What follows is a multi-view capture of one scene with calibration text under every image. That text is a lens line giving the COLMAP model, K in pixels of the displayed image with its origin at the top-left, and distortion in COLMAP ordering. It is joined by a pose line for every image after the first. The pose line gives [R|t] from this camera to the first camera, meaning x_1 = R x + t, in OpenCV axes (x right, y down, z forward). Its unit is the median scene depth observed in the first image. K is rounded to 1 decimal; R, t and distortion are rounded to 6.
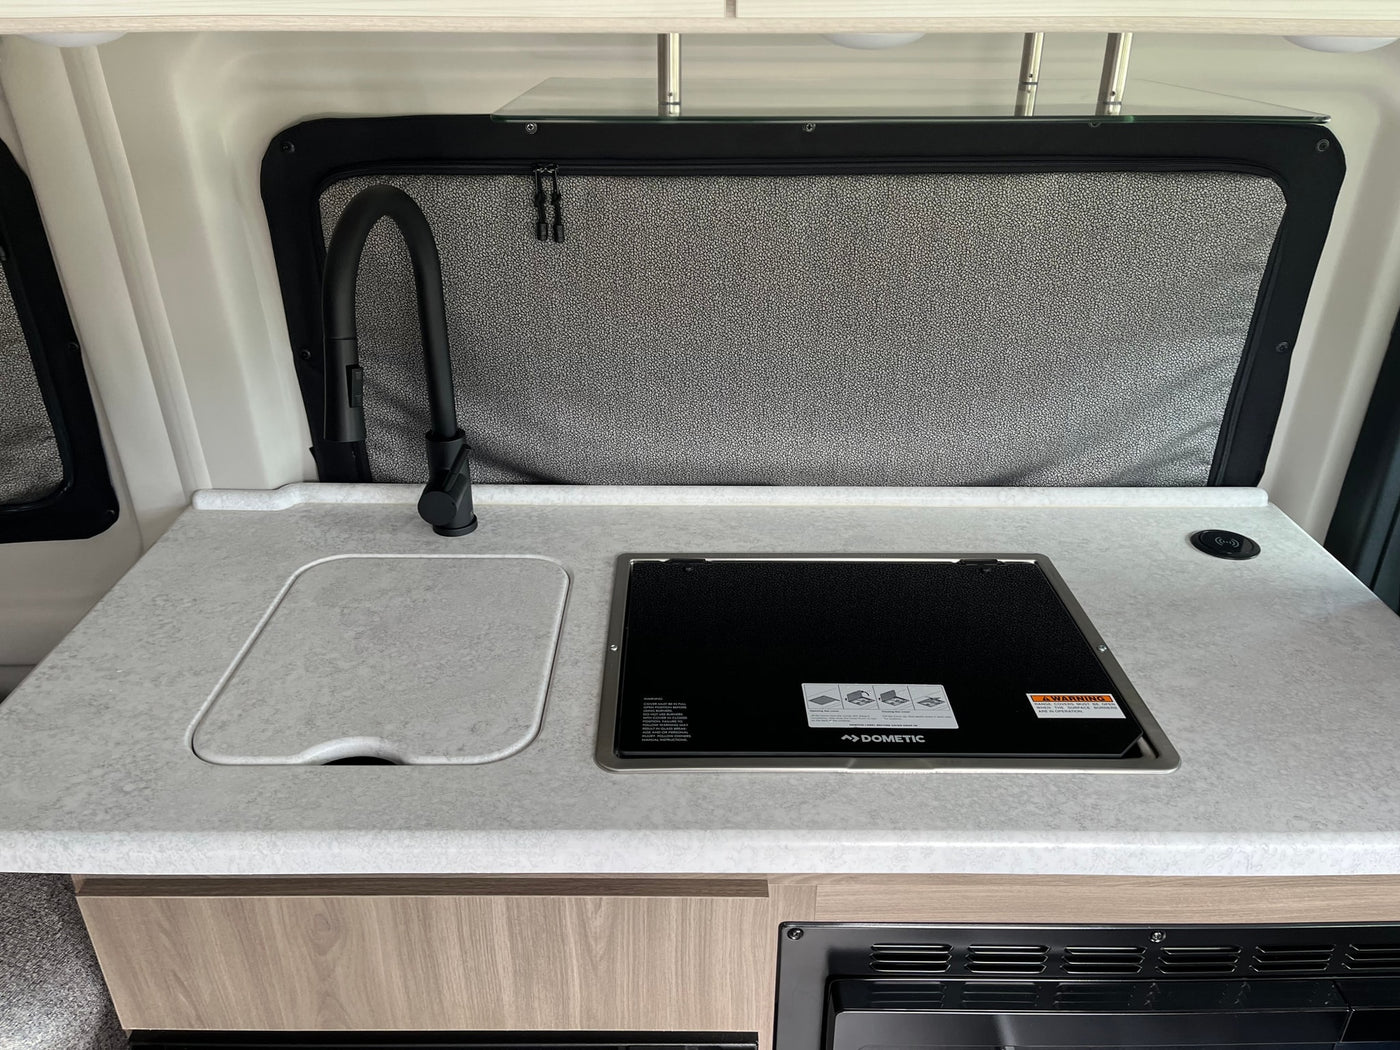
lens RADIAL K [[1063.9, 0, 697.6], [0, 1063.9, 522.7], [0, 0, 1]] dist [0.032160, -0.029547]
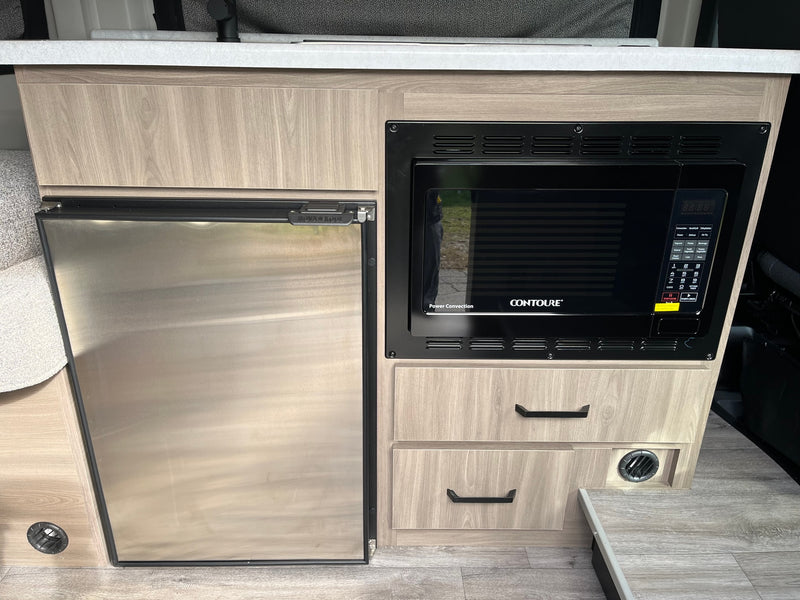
lens RADIAL K [[607.9, 0, 401.4], [0, 607.9, 303.6], [0, 0, 1]] dist [0.032160, -0.029547]
pose [[0.999868, -0.000630, 0.016224, 0.088306], [0.001592, 0.998236, -0.059353, 0.776900], [-0.016158, 0.059371, 0.998105, -0.083766]]
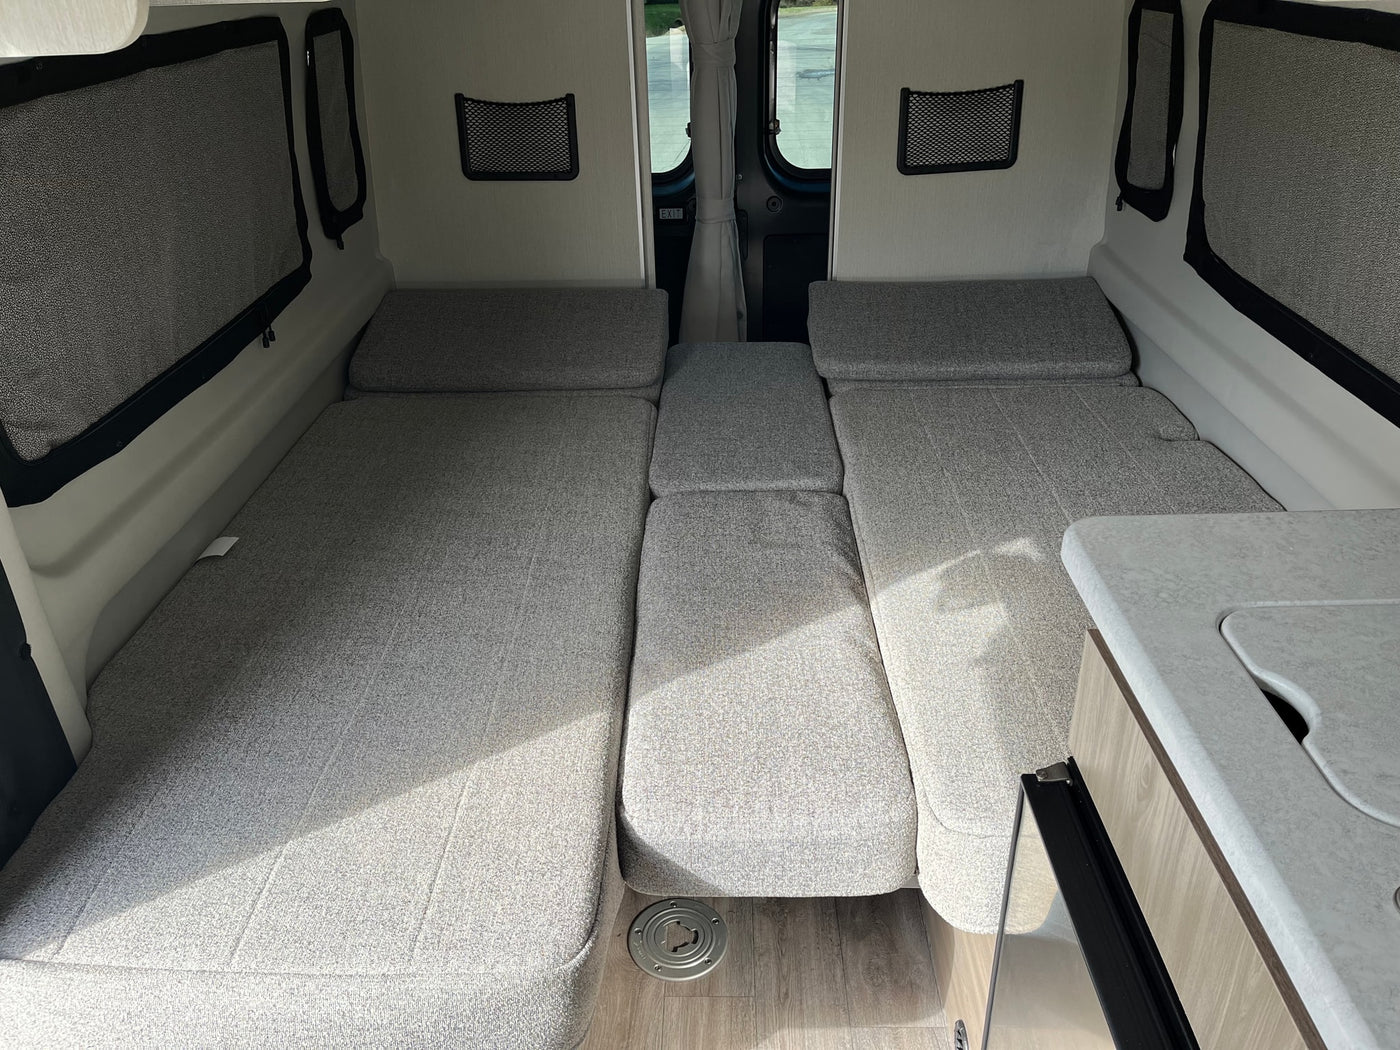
lens RADIAL K [[1063.9, 0, 699.9], [0, 1063.9, 524.0], [0, 0, 1]] dist [0.032160, -0.029547]
pose [[-0.024792, 0.477202, -0.878444, 0.522009], [-0.418966, 0.792862, 0.442536, -0.138585], [0.907664, 0.379009, 0.180275, 0.256133]]
